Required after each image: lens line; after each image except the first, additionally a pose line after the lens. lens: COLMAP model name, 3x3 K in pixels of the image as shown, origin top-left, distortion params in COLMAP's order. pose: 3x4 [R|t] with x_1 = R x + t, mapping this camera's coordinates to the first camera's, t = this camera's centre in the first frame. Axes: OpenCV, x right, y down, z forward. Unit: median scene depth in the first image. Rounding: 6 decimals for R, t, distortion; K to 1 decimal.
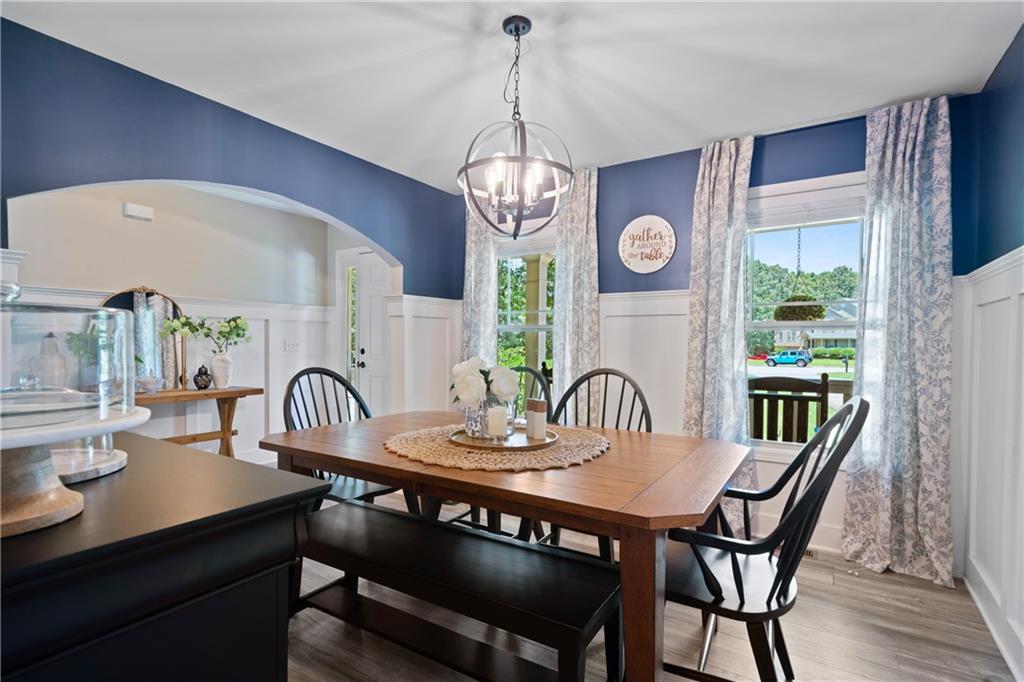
lens RADIAL K [[497.5, 0, 509.4], [0, 497.5, 351.0], [0, 0, 1]] dist [0.001285, 0.000722]
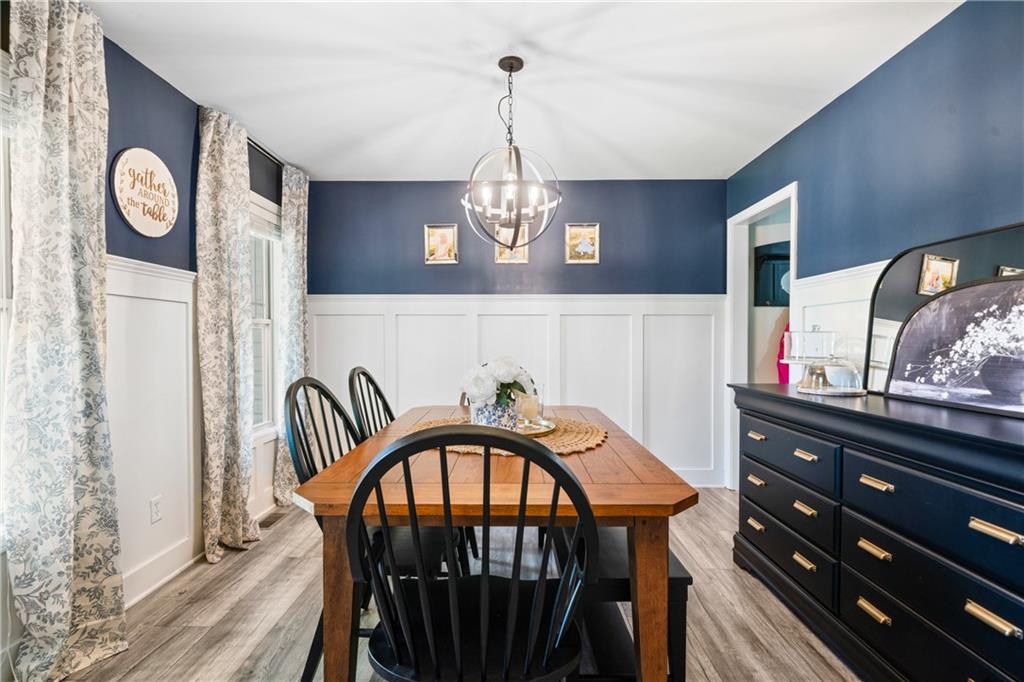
lens RADIAL K [[497.5, 0, 509.4], [0, 497.5, 351.0], [0, 0, 1]] dist [0.001285, 0.000722]
pose [[-0.521097, -0.023353, 0.853178, -0.591780], [0.009078, 0.999417, 0.032901, -0.018133], [-0.853449, 0.024890, -0.520581, 0.980093]]
